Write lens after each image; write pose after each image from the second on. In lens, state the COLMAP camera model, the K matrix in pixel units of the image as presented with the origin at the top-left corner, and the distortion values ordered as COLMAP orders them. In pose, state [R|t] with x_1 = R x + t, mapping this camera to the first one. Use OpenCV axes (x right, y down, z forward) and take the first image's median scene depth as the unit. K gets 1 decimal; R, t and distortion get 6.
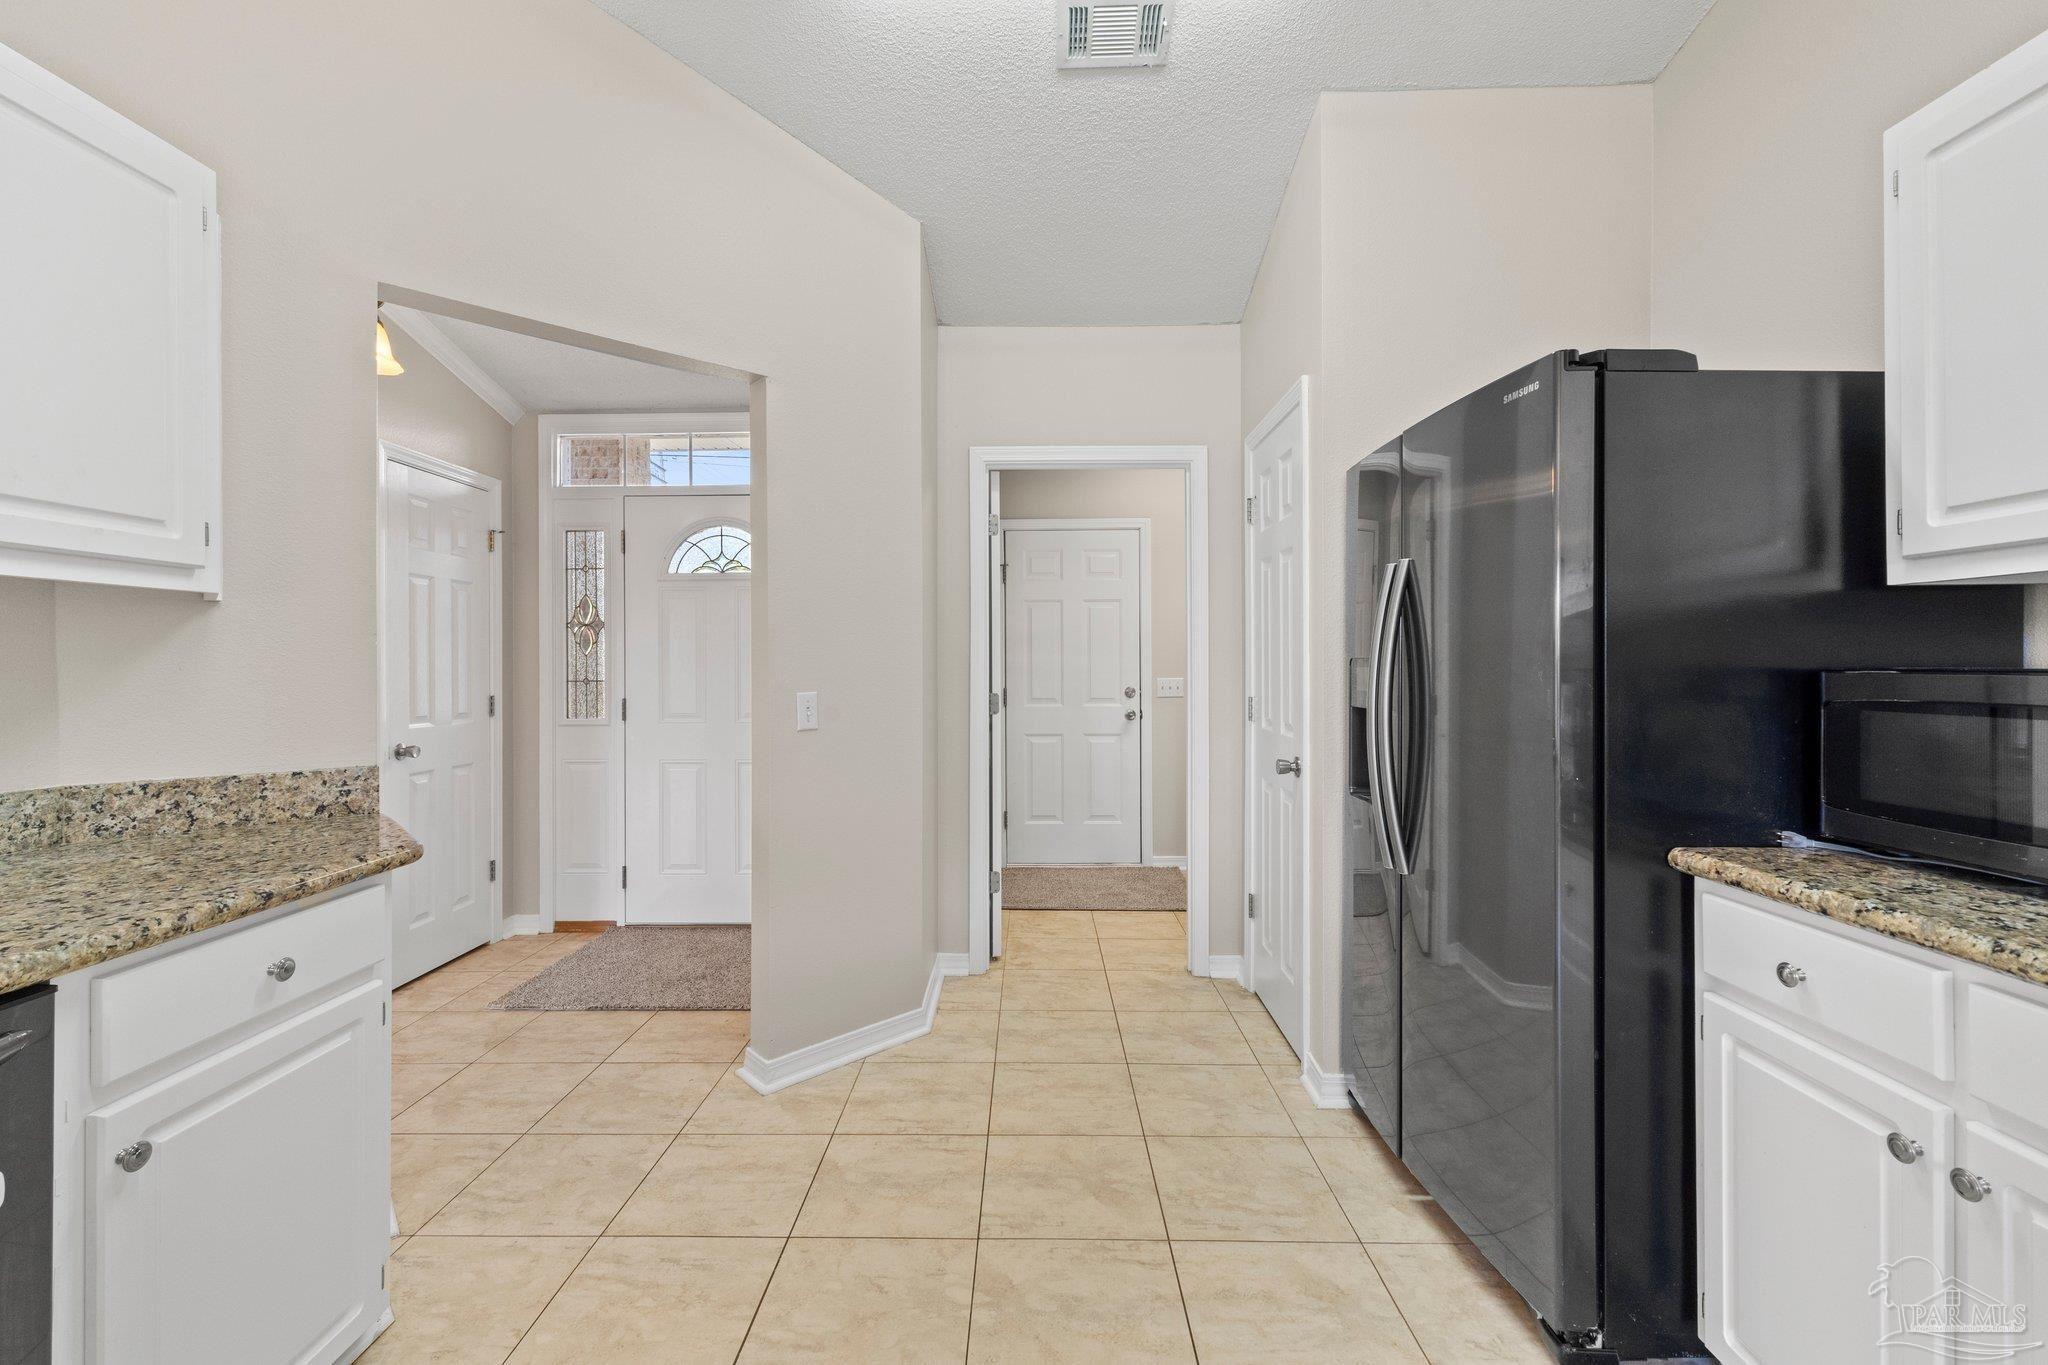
lens RADIAL K [[855.5, 0, 1014.8], [0, 855.5, 663.9], [0, 0, 1]] dist [0.003862, 0.000687]
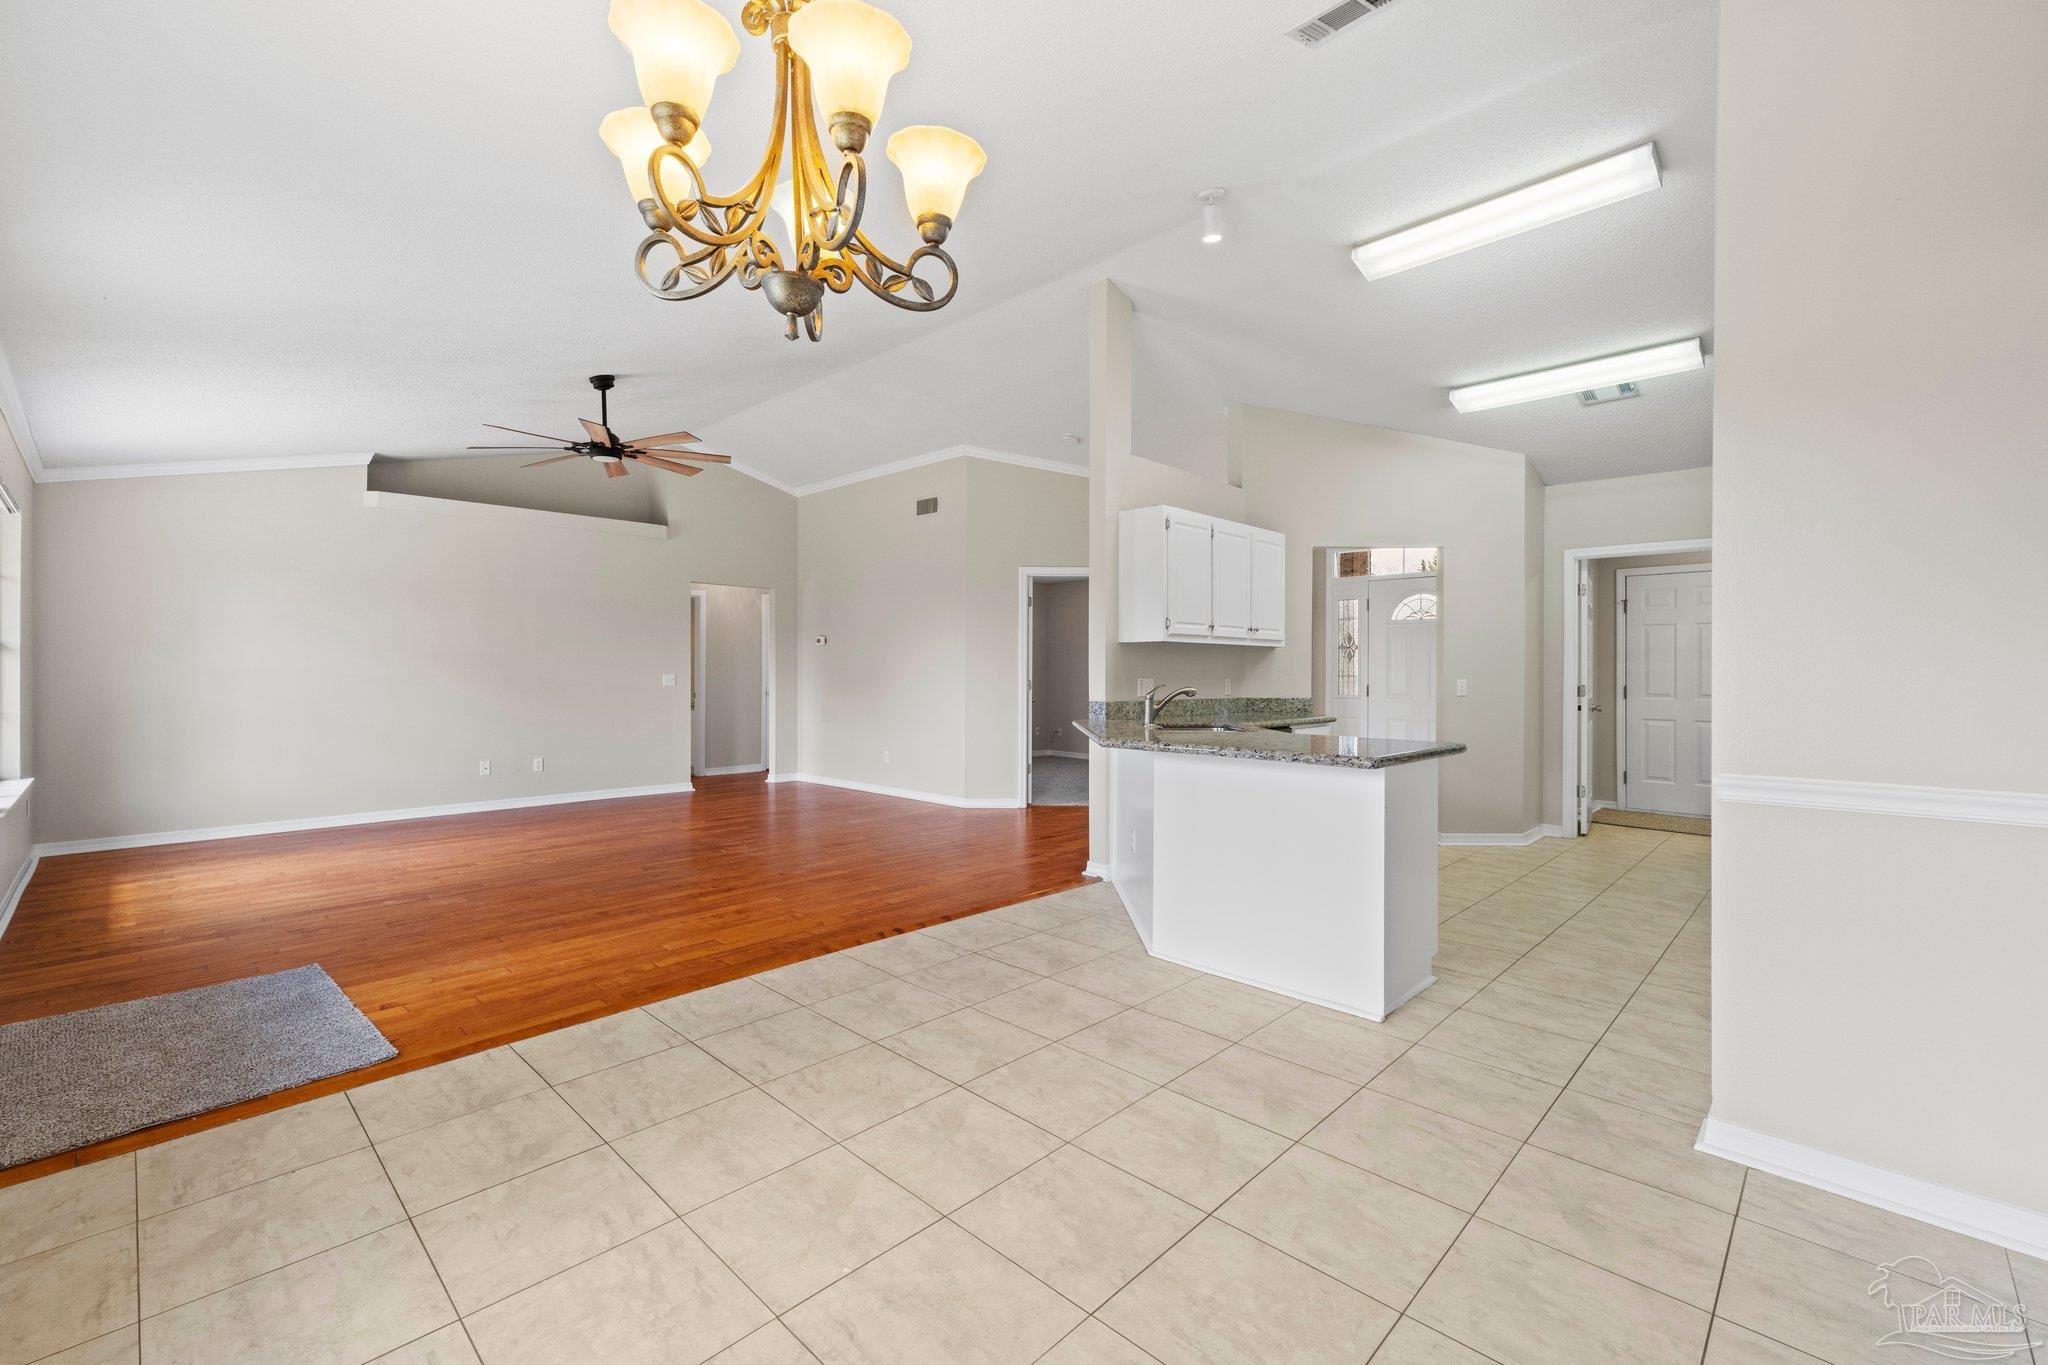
lens RADIAL K [[855.5, 0, 1019.6], [0, 855.5, 667.4], [0, 0, 1]] dist [0.003862, 0.000687]
pose [[0.730482, 0.007318, -0.682892, 0.339247], [-0.007624, 0.999968, 0.002560, 0.002441], [0.682889, 0.003336, 0.730515, -1.096867]]
